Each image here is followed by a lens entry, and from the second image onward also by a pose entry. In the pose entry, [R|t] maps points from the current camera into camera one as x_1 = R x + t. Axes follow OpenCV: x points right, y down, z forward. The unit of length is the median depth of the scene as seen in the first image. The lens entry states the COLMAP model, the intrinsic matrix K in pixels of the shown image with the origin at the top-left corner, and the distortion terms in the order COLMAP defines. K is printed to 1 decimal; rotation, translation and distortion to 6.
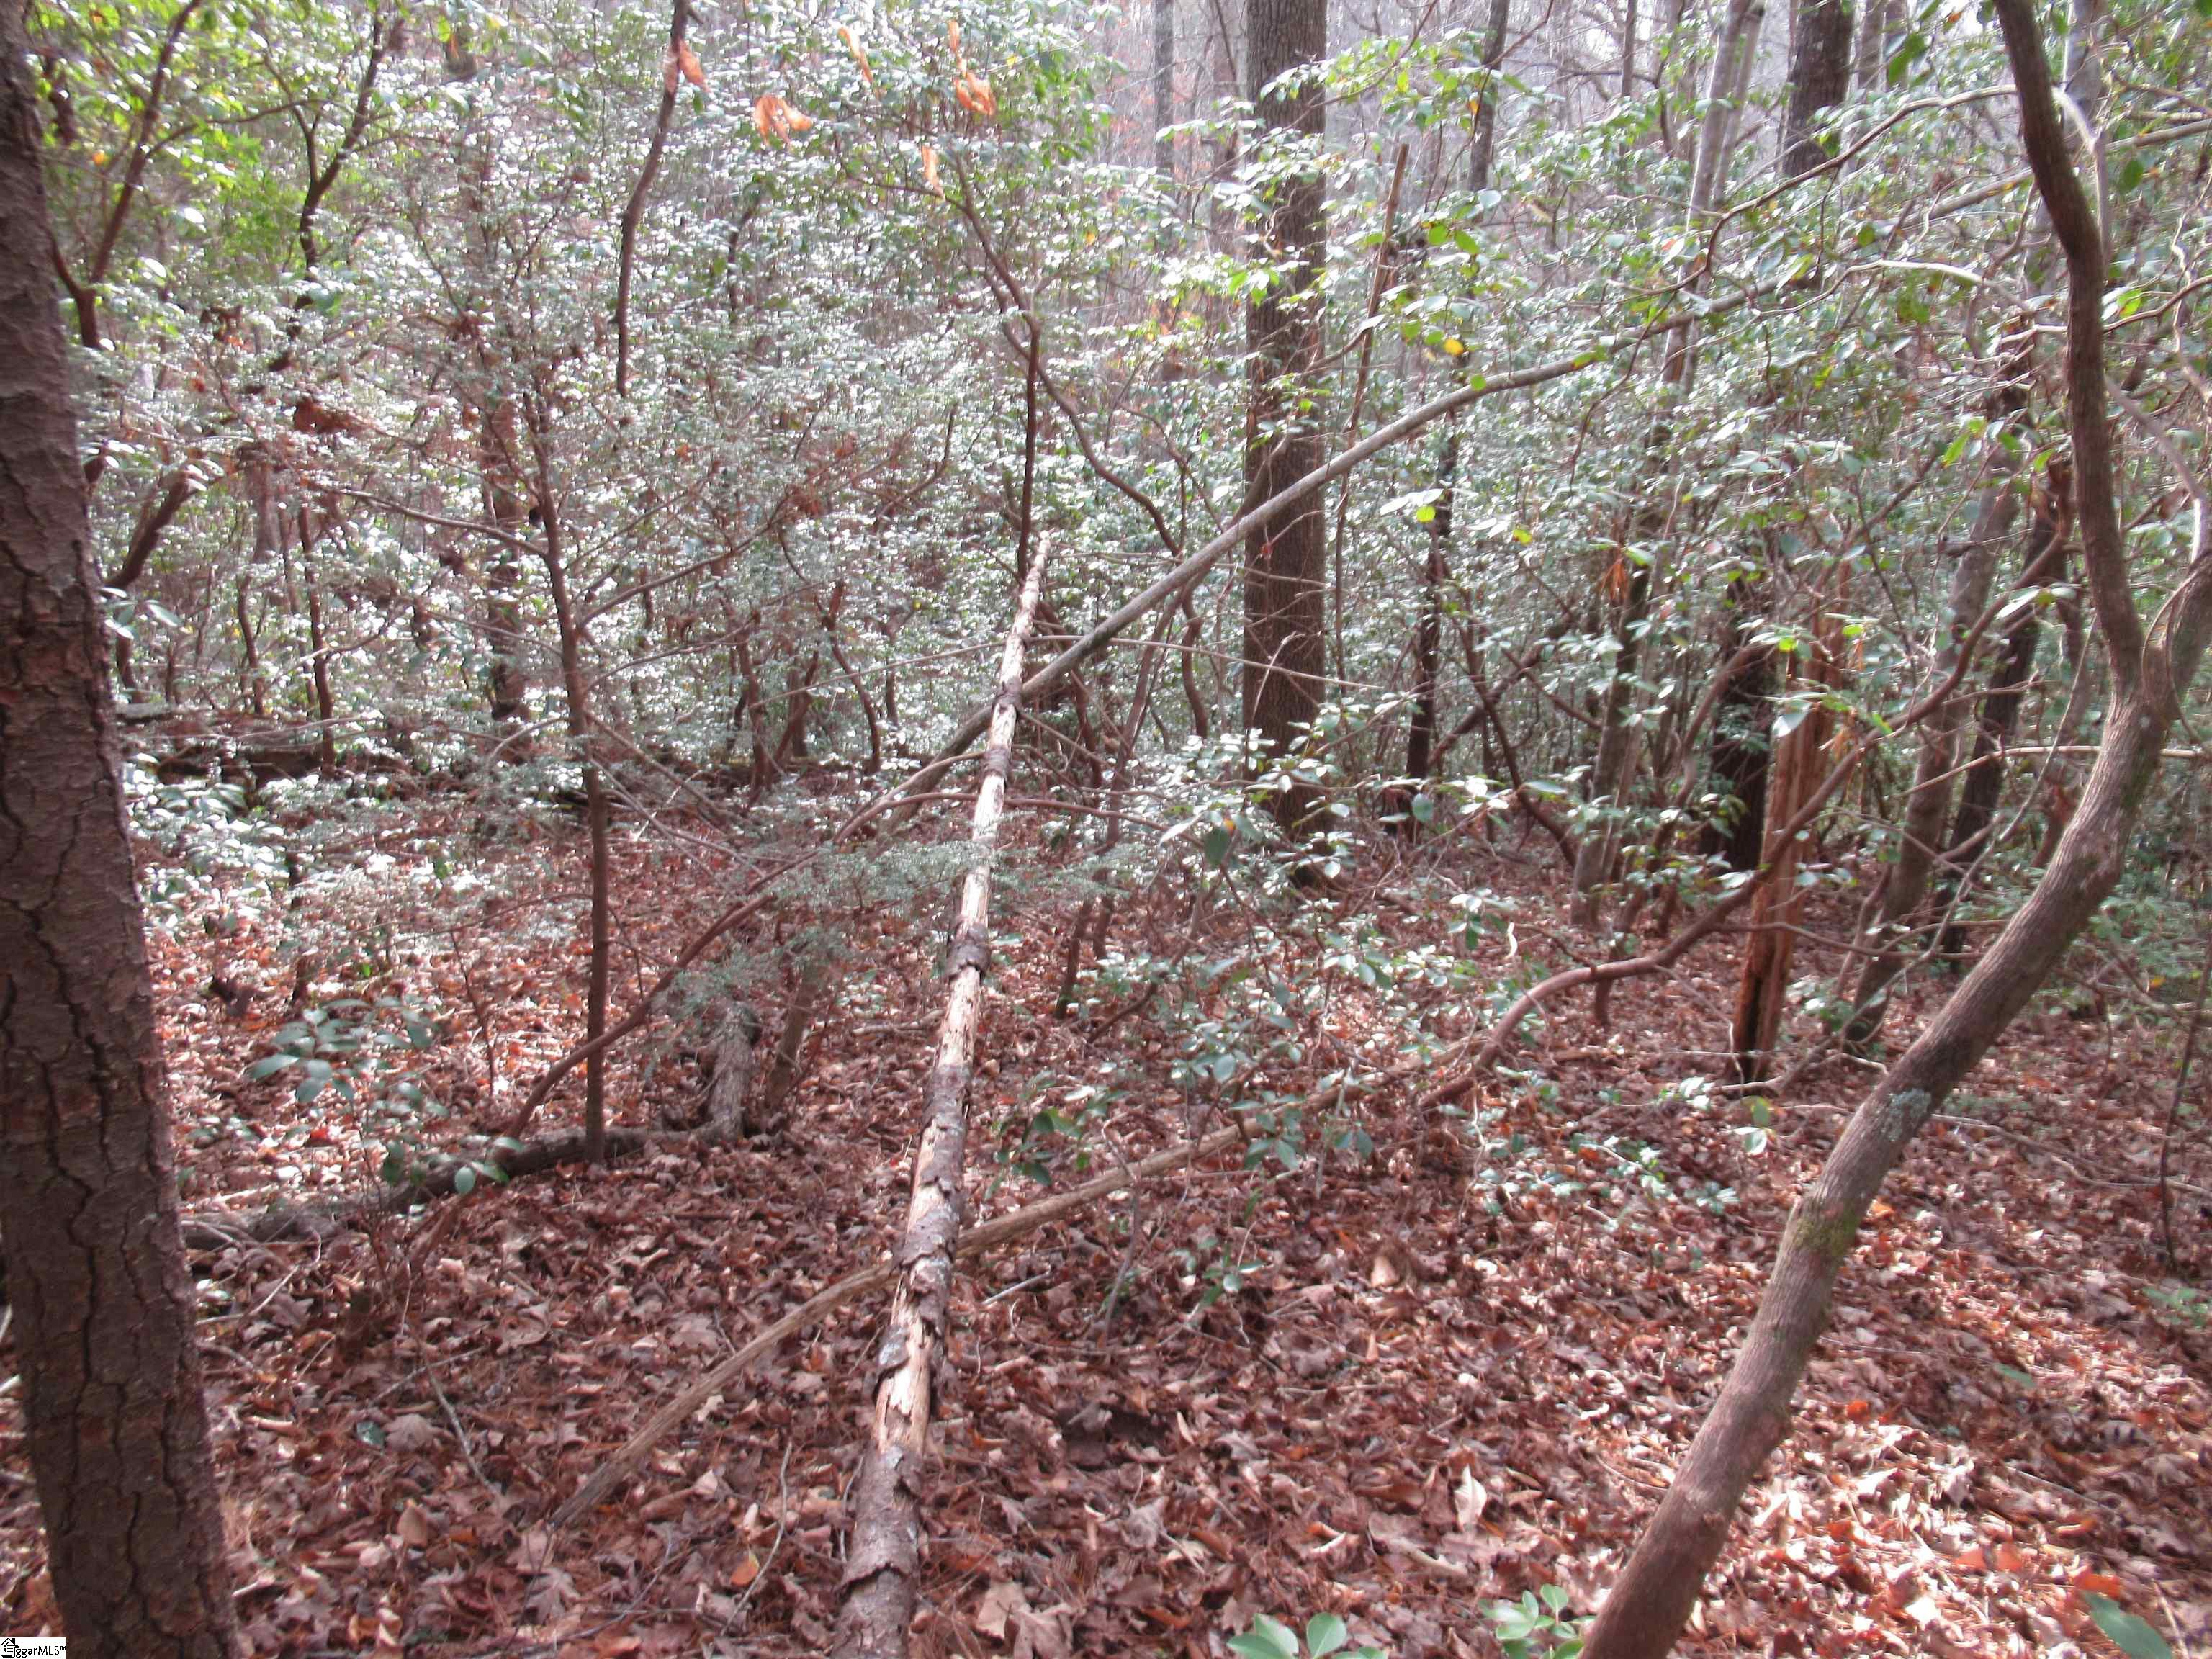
lens RADIAL K [[1645.0, 0, 1105.4], [0, 1645.0, 833.4], [0, 0, 1]] dist [-0.001884, -0.000086]
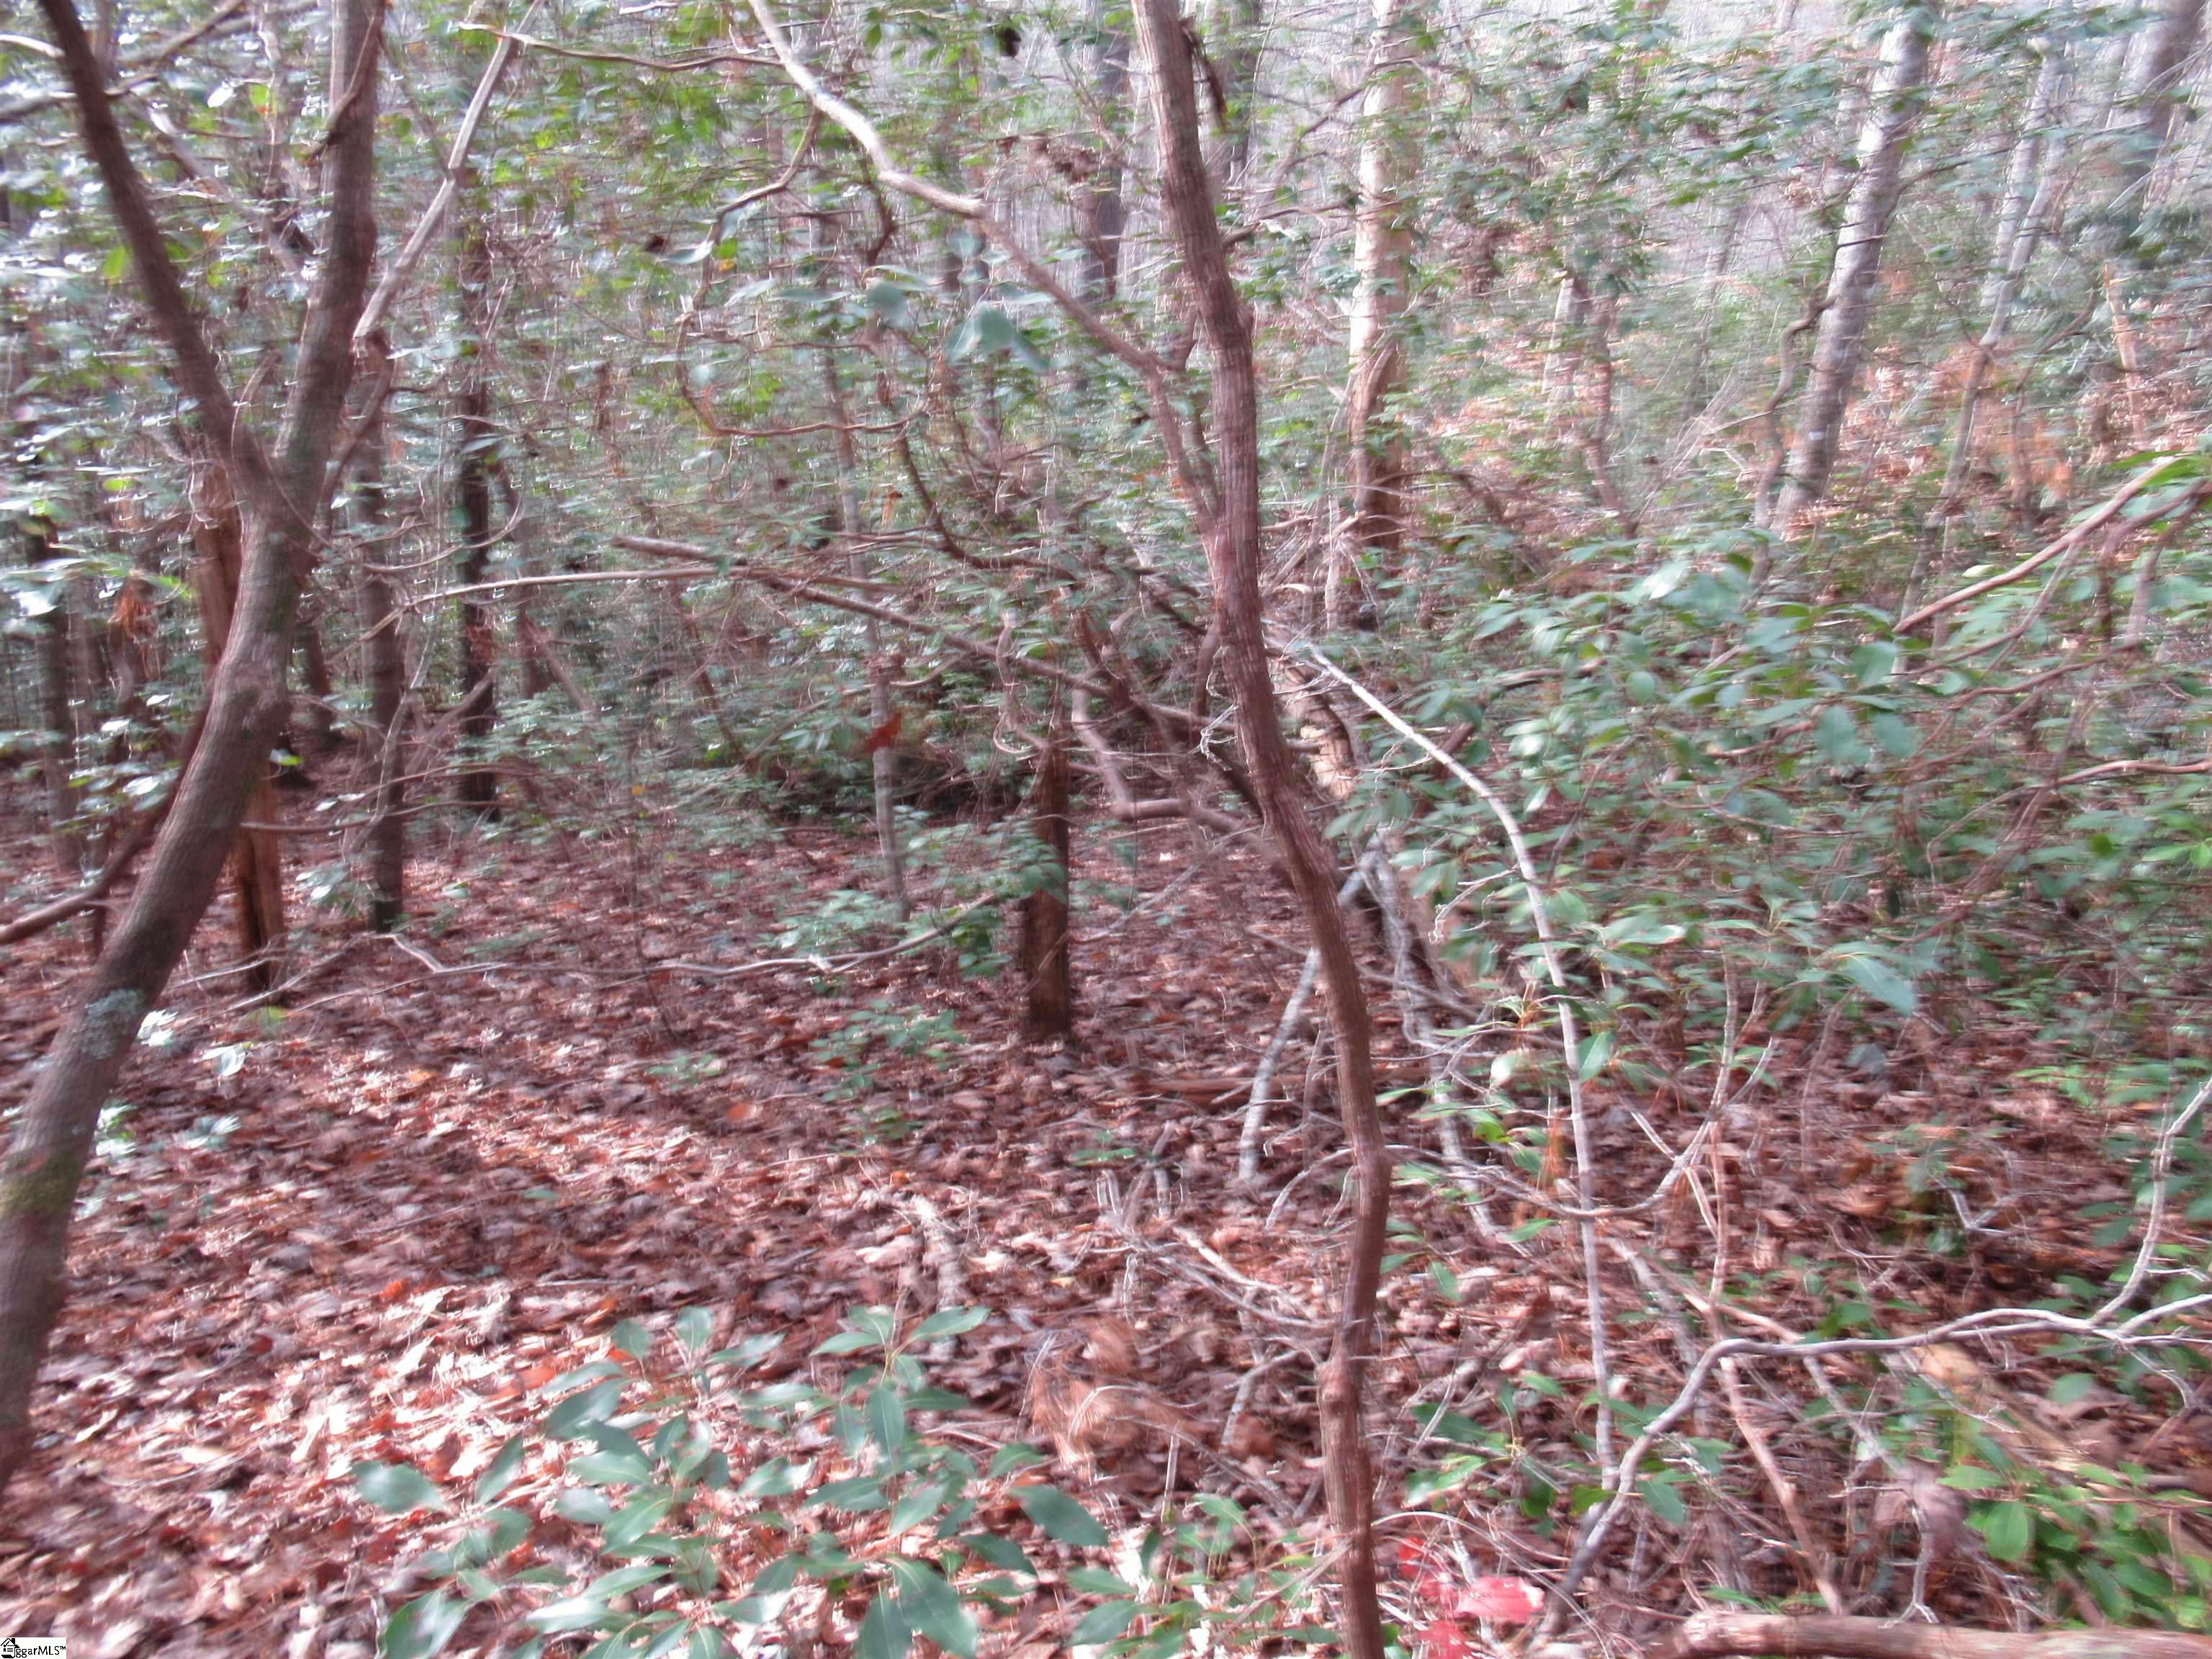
lens RADIAL K [[1645.0, 0, 1106.4], [0, 1645.0, 827.1], [0, 0, 1]] dist [-0.001884, -0.000086]
pose [[0.668665, -0.231880, 0.706483, 0.114673], [0.183342, 0.972212, 0.145569, 0.018704], [-0.720606, 0.032191, 0.692597, 0.012940]]
